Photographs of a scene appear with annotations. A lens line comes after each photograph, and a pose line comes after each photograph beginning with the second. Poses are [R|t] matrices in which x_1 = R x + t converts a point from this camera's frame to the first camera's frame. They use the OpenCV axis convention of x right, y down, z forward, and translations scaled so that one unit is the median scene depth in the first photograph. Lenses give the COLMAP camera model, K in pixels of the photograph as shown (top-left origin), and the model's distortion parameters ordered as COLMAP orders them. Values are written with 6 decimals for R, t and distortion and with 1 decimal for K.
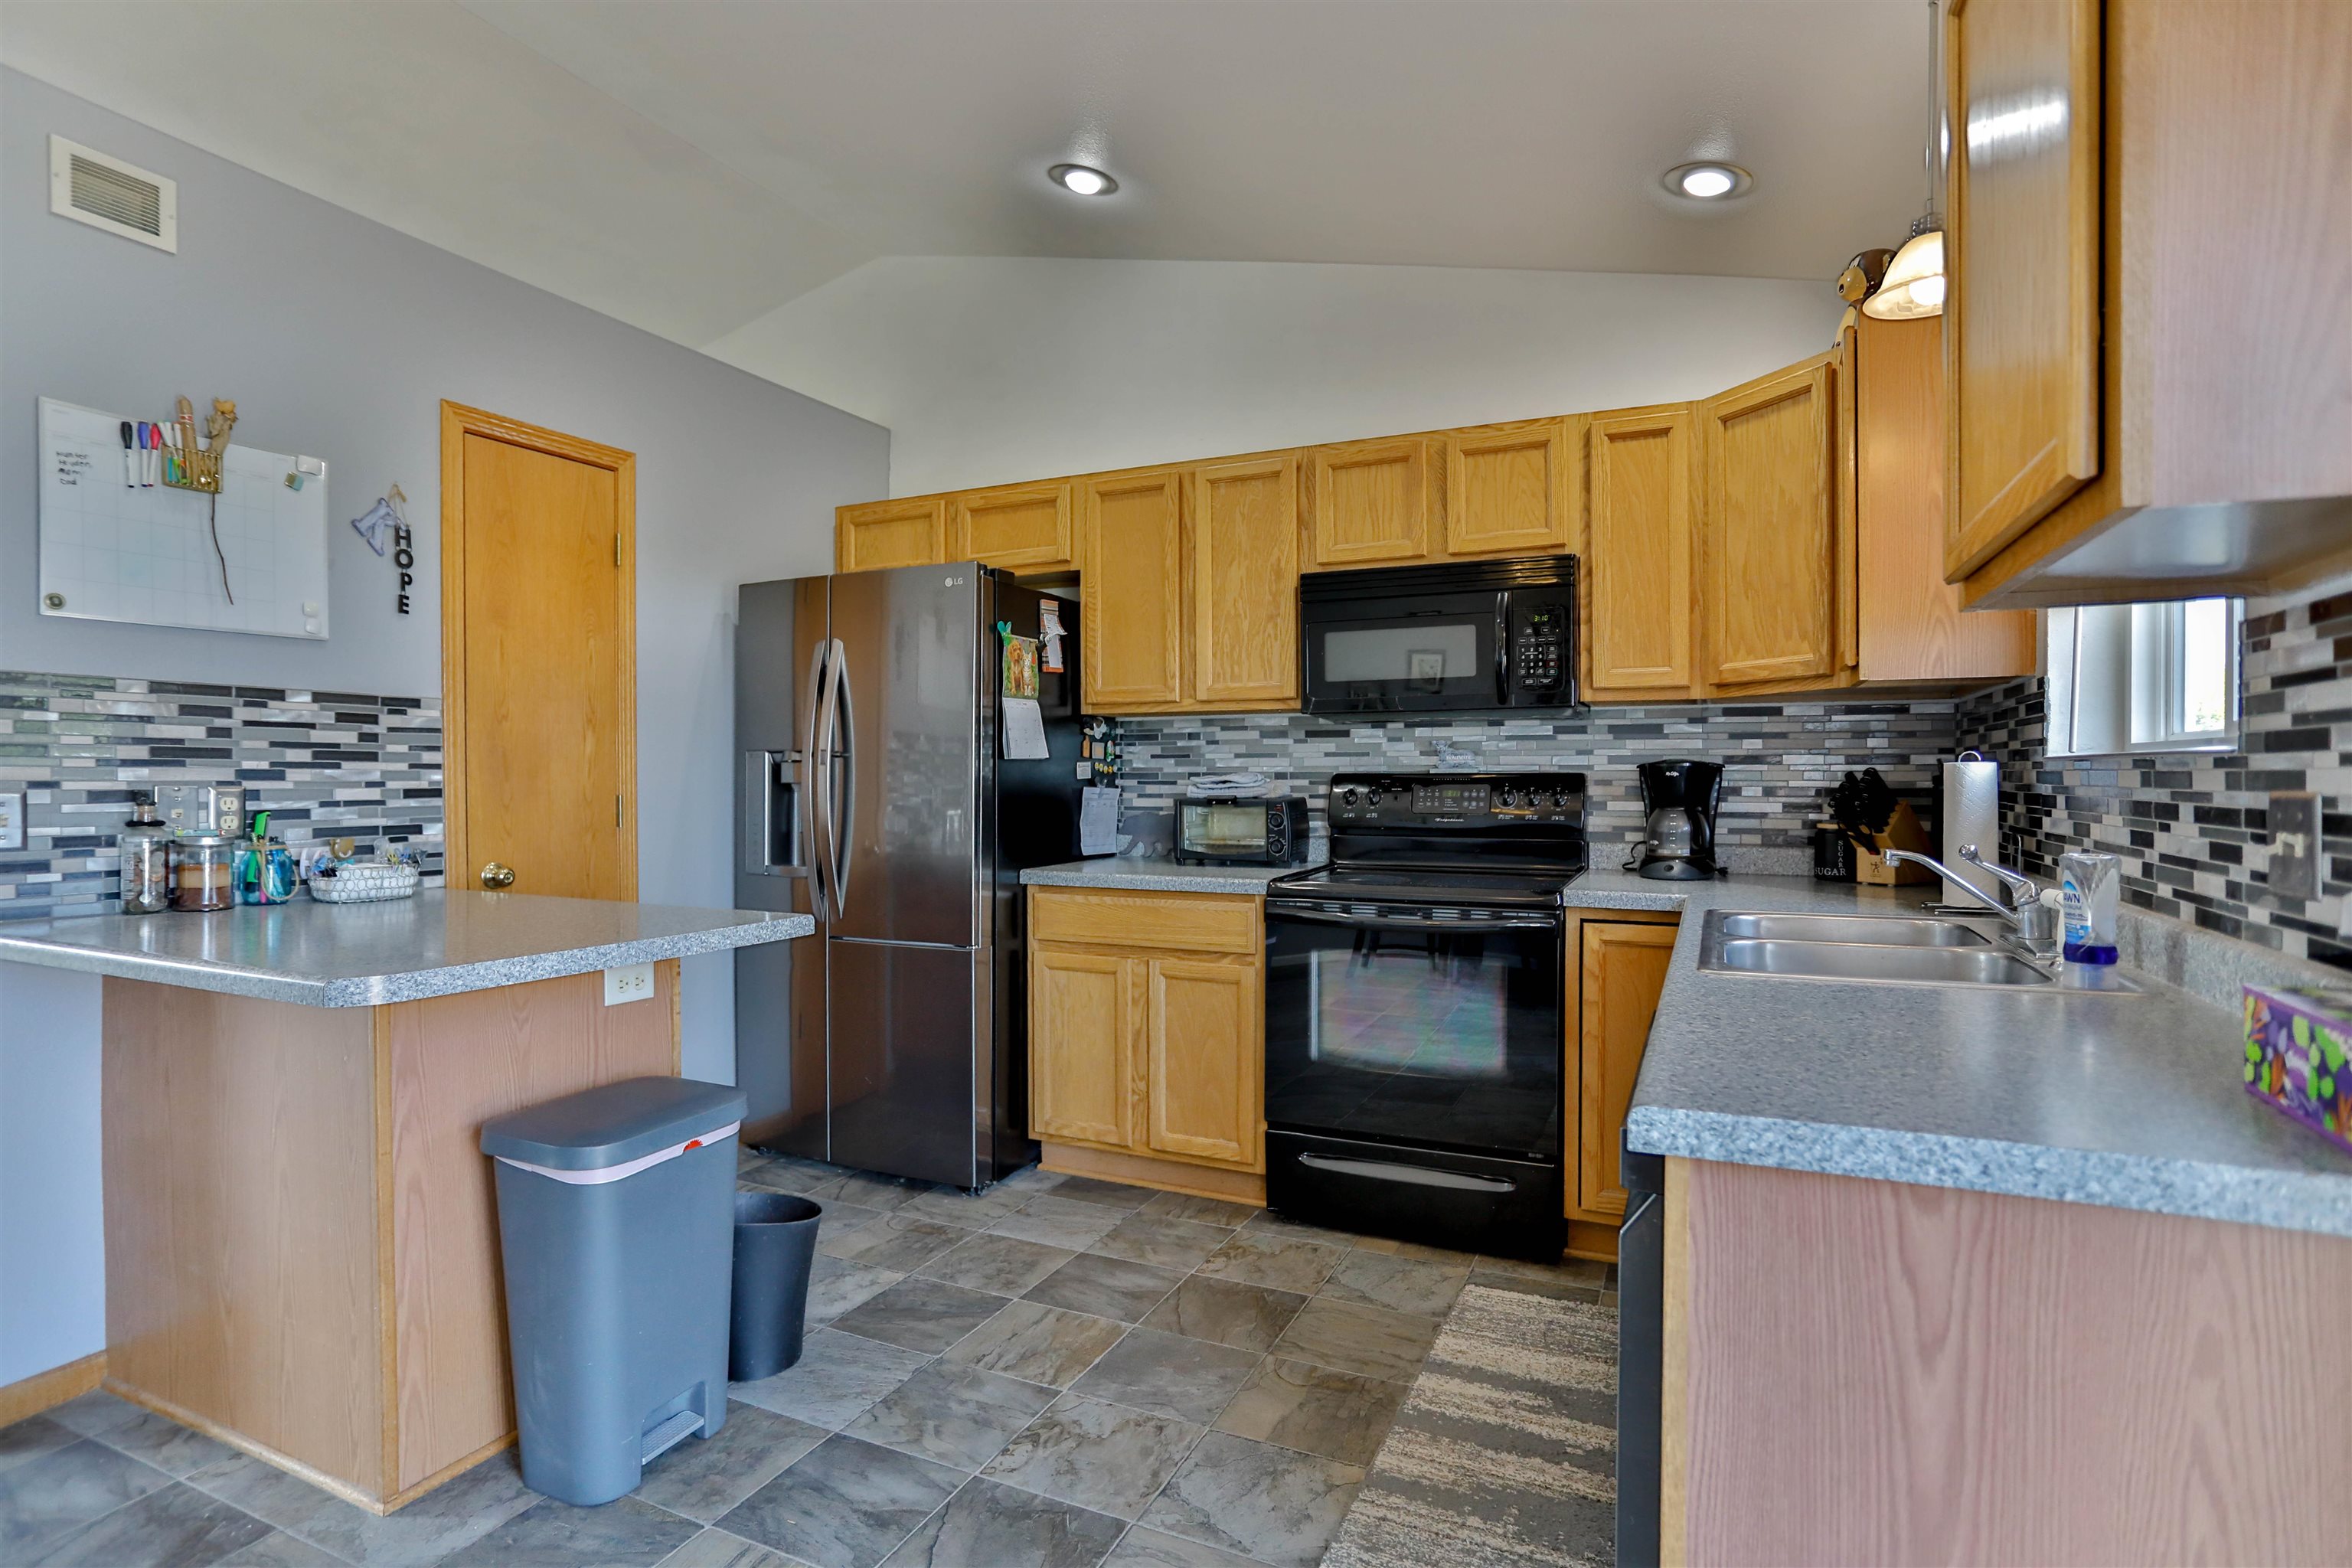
lens RADIAL K [[1170.5, 0, 1146.7], [0, 1170.5, 792.0], [0, 0, 1]] dist [-0.041408, 0.019983]
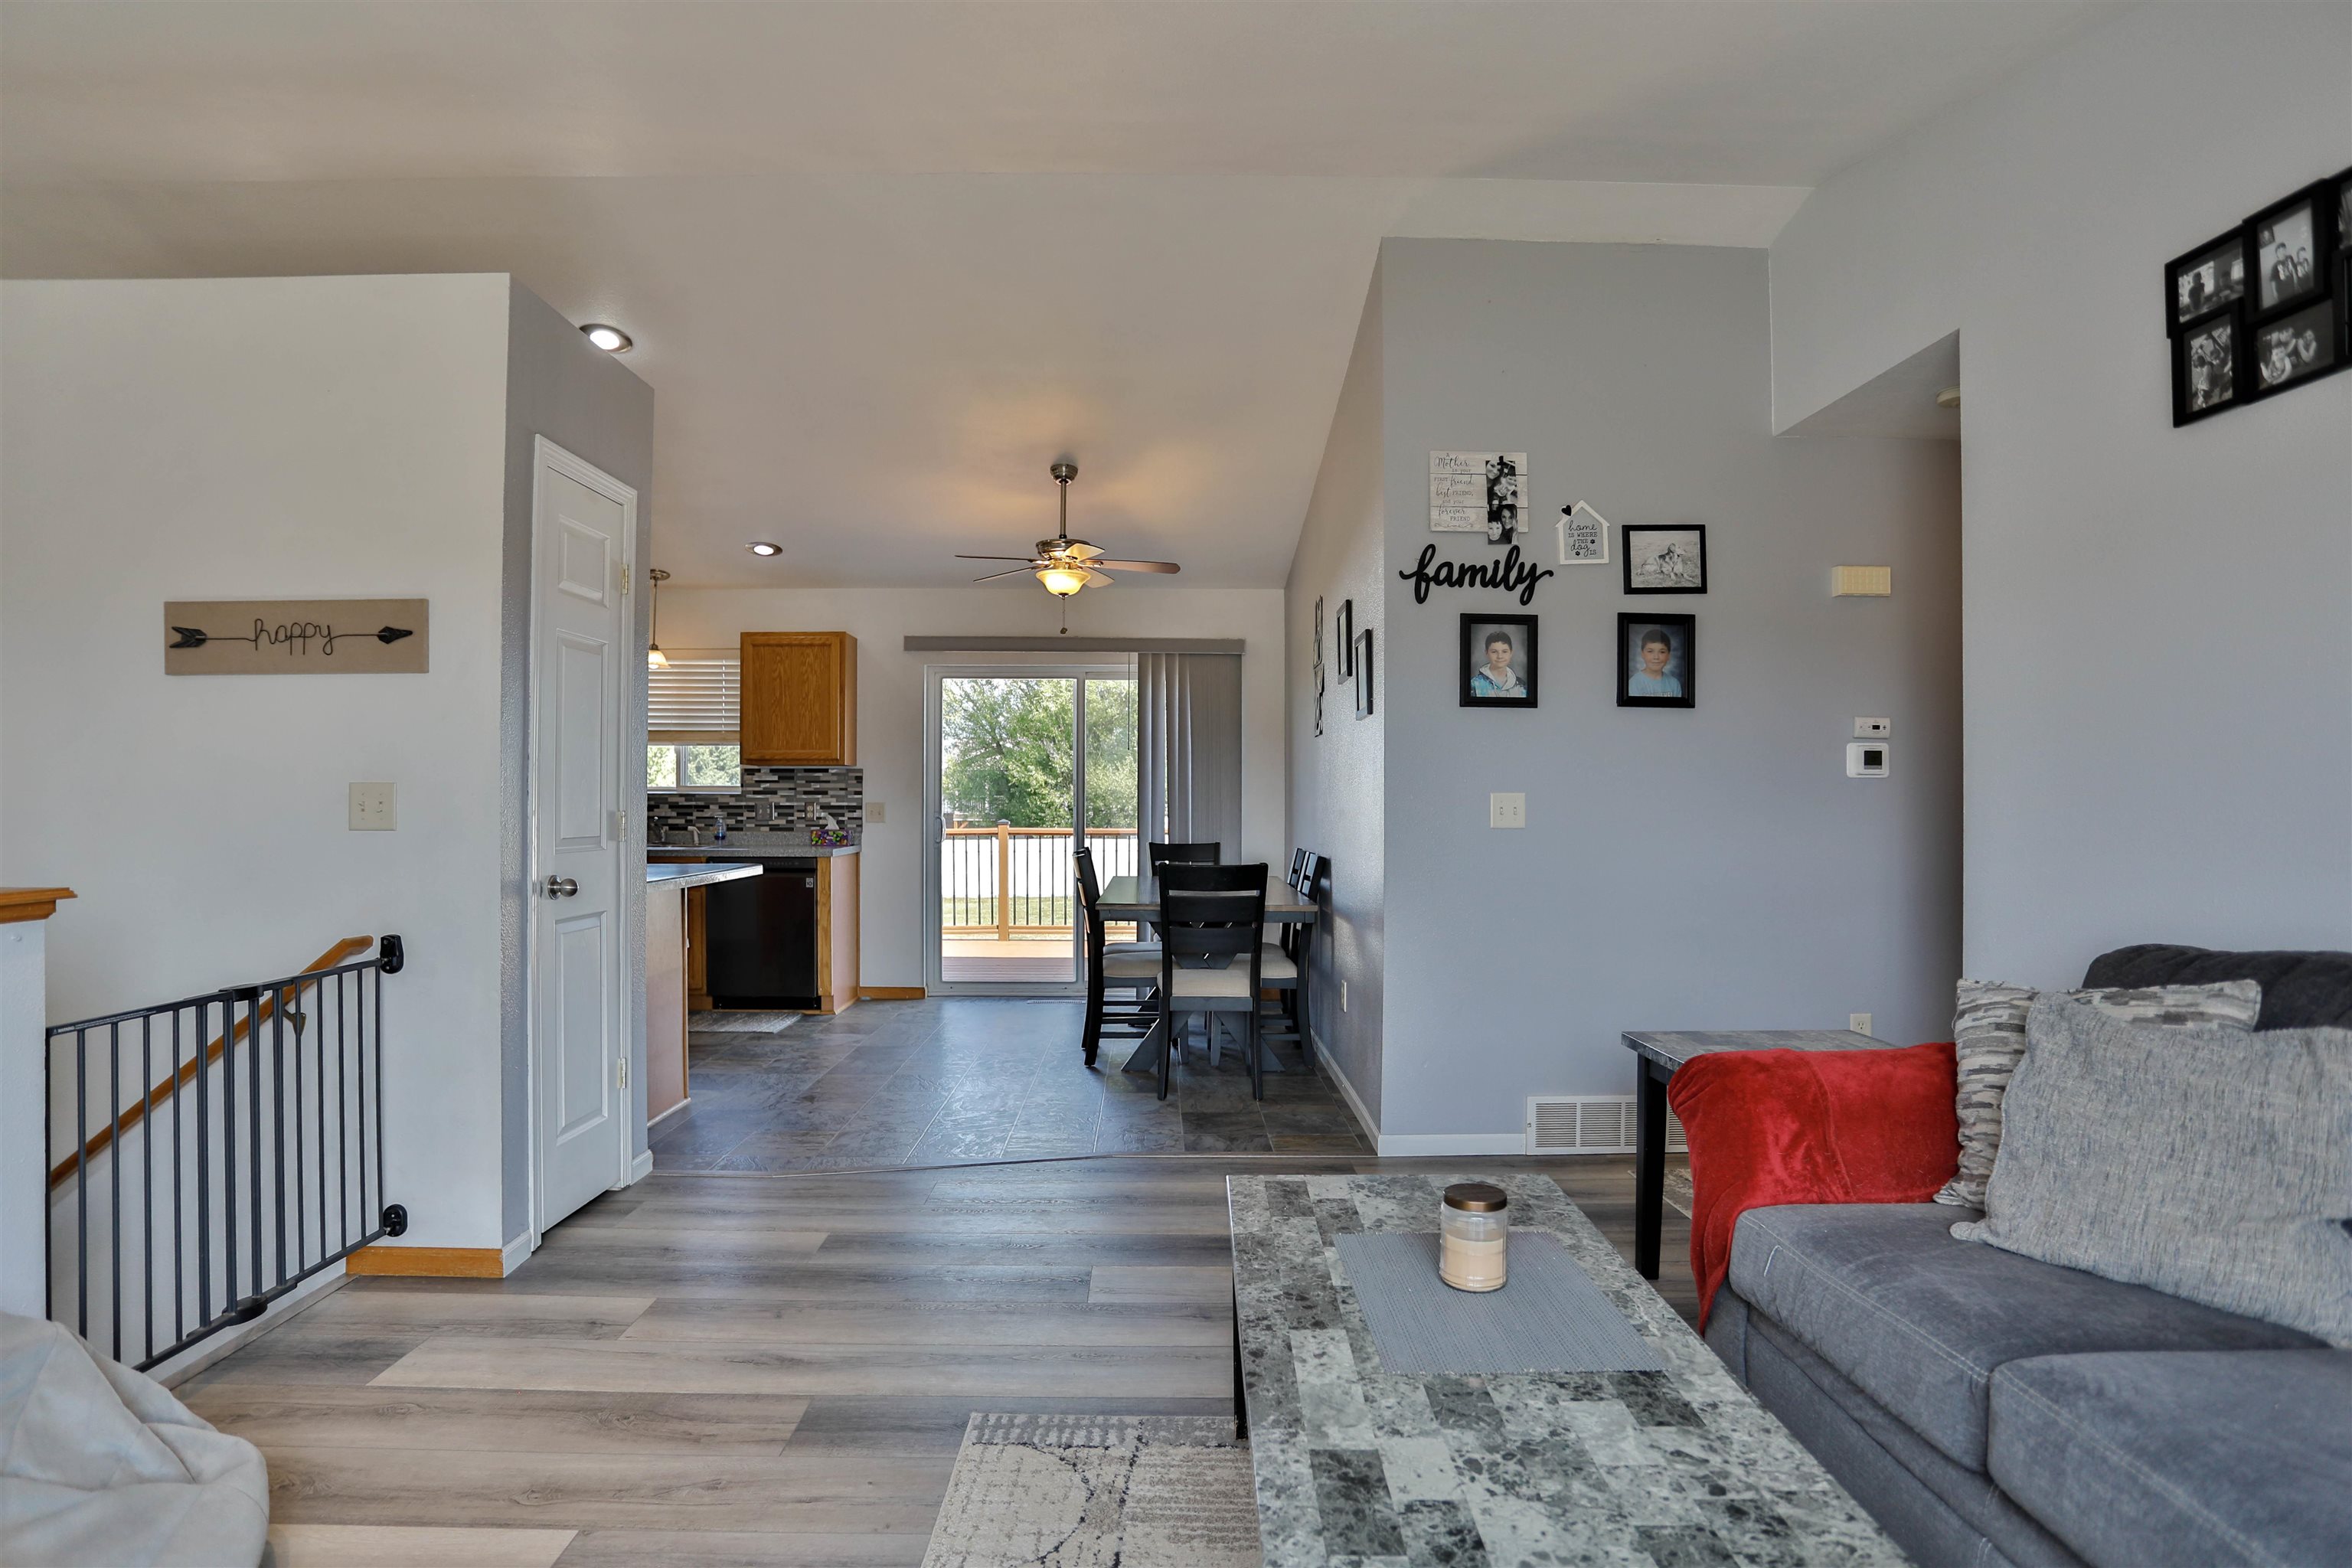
lens RADIAL K [[1170.5, 0, 1170.5], [0, 1170.5, 788.9], [0, 0, 1]] dist [-0.041408, 0.019983]
pose [[-0.438302, 0.007209, 0.898799, -1.992974], [0.012138, 0.999924, -0.002101, -0.010378], [-0.898746, 0.009989, -0.438356, 0.684985]]
